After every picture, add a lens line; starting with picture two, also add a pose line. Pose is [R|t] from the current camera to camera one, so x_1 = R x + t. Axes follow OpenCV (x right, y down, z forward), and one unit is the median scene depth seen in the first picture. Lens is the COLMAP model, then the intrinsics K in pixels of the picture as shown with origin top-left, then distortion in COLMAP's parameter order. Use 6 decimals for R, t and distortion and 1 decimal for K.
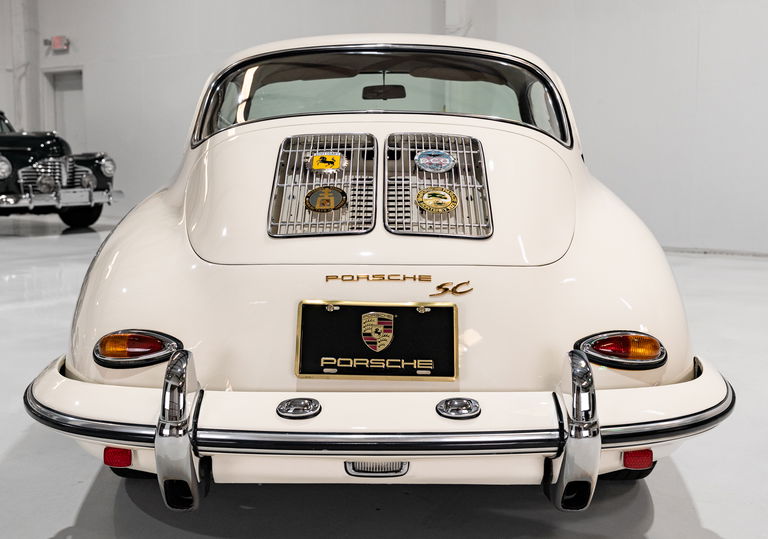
lens RADIAL K [[899.4, 0, 384.0], [0, 899.4, 269.5], [0, 0, 1]] dist [-0.007685, -0.016552]
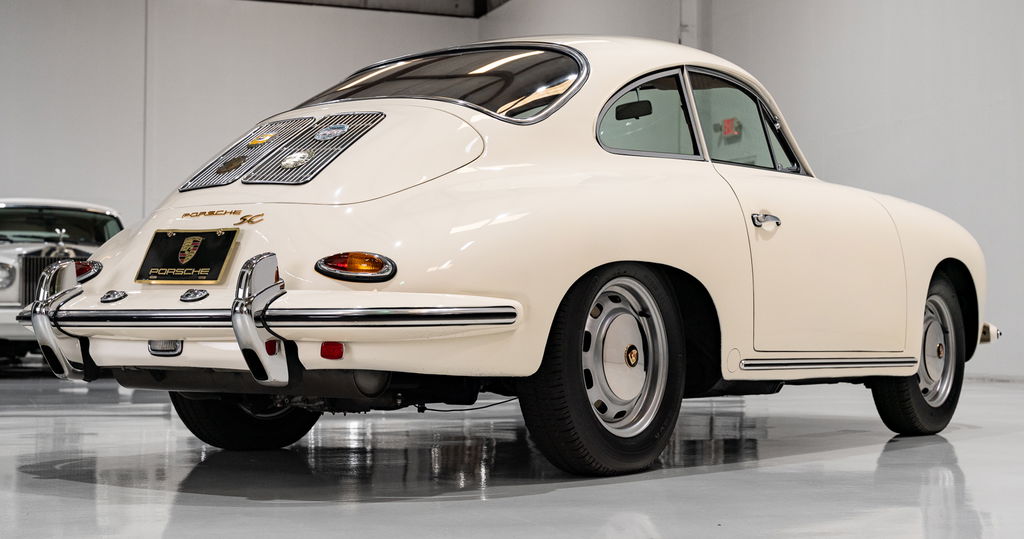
lens RADIAL K [[1512.6, 0, 512.0], [0, 1512.6, 269.5], [0, 0, 1]] dist [-0.003617, 0.006103]
pose [[0.813441, -0.020935, -0.581270, 1.587934], [-0.075451, 0.987110, -0.141140, 0.358673], [0.576732, 0.158666, 0.801377, -0.454948]]
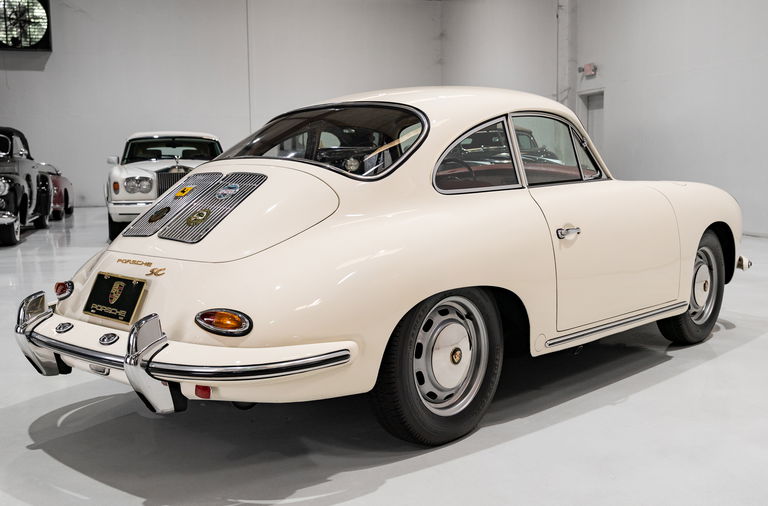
lens RADIAL K [[823.8, 0, 384.0], [0, 823.8, 253.0], [0, 0, 1]] dist [0.003140, 0.002855]
pose [[0.743626, 0.060135, -0.665886, 1.389824], [-0.068260, 0.997571, 0.013859, -0.062159], [0.665102, 0.035148, 0.745925, 0.153827]]
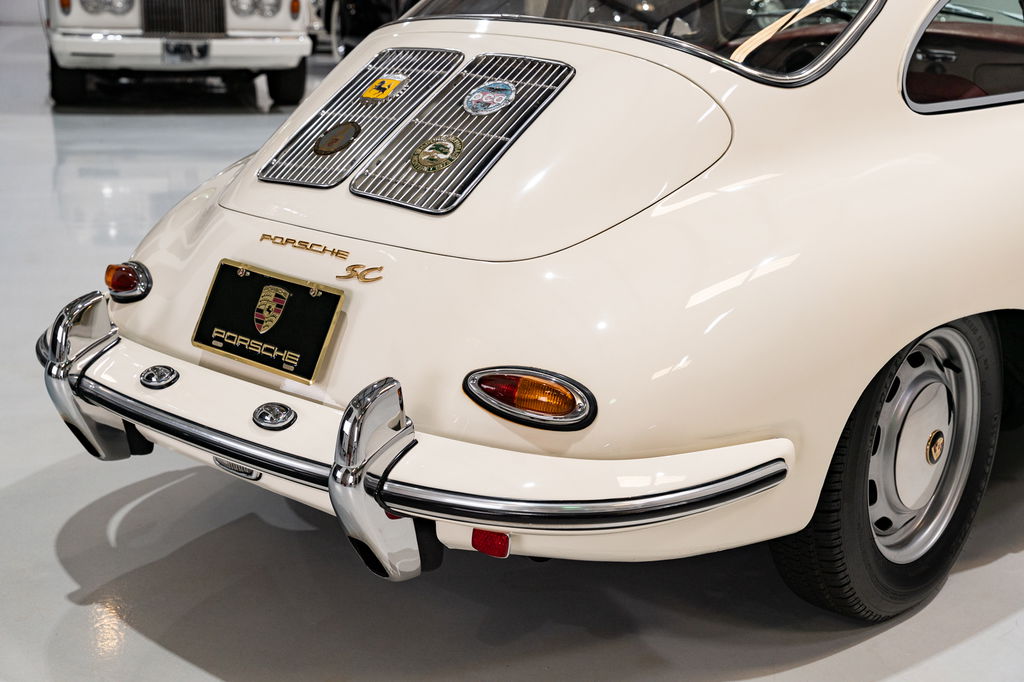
lens RADIAL K [[1420.2, 0, 512.0], [0, 1420.2, 341.0], [0, 0, 1]] dist [0.004191, 0.089091]
pose [[0.756869, 0.187256, -0.626166, 0.965214], [-0.102727, 0.980252, 0.168976, -0.143546], [0.645442, -0.063569, 0.761159, 0.139010]]
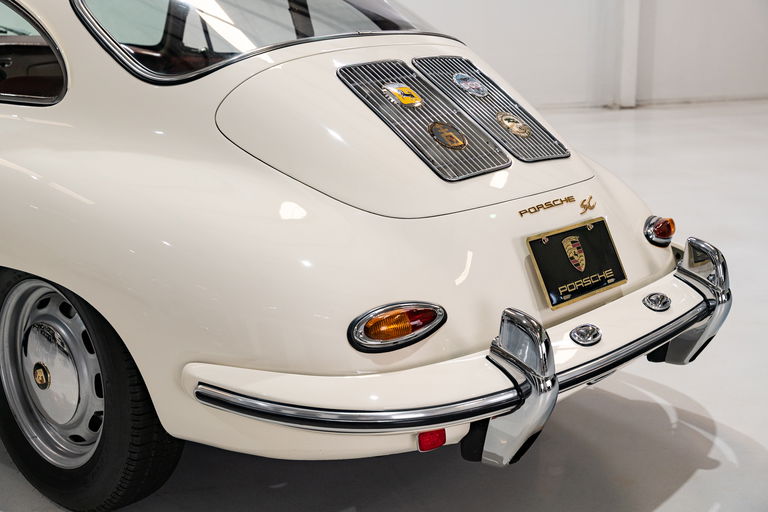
lens RADIAL K [[1065.2, 0, 384.0], [0, 1065.2, 256.0], [0, 0, 1]] dist [0.004191, 0.089091]
pose [[0.656131, -0.190425, 0.730226, -1.080162], [0.105032, 0.981265, 0.161516, -0.158143], [-0.747302, -0.029279, 0.663839, 0.304451]]
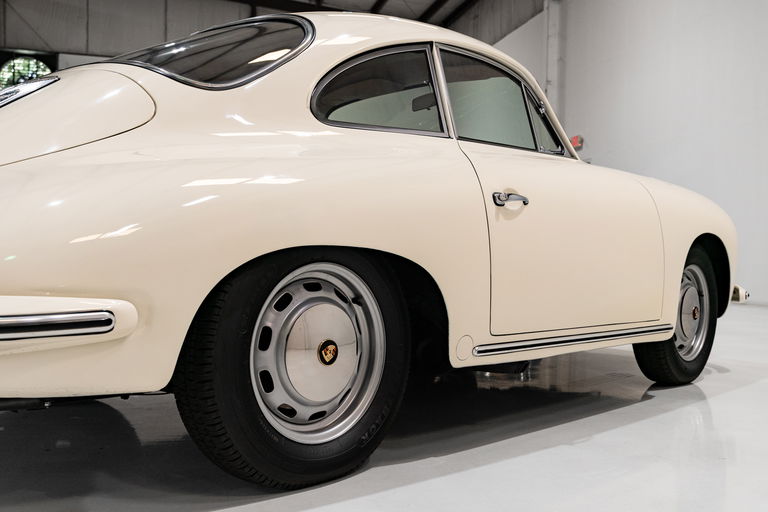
lens RADIAL K [[779.1, 0, 403.9], [0, 779.1, 259.8], [0, 0, 1]] dist [-0.011369, -0.010910]
pose [[0.755236, 0.019979, -0.655148, 1.166333], [-0.099510, 0.991444, -0.084477, 0.110243], [0.647855, 0.128993, 0.750763, 0.753530]]
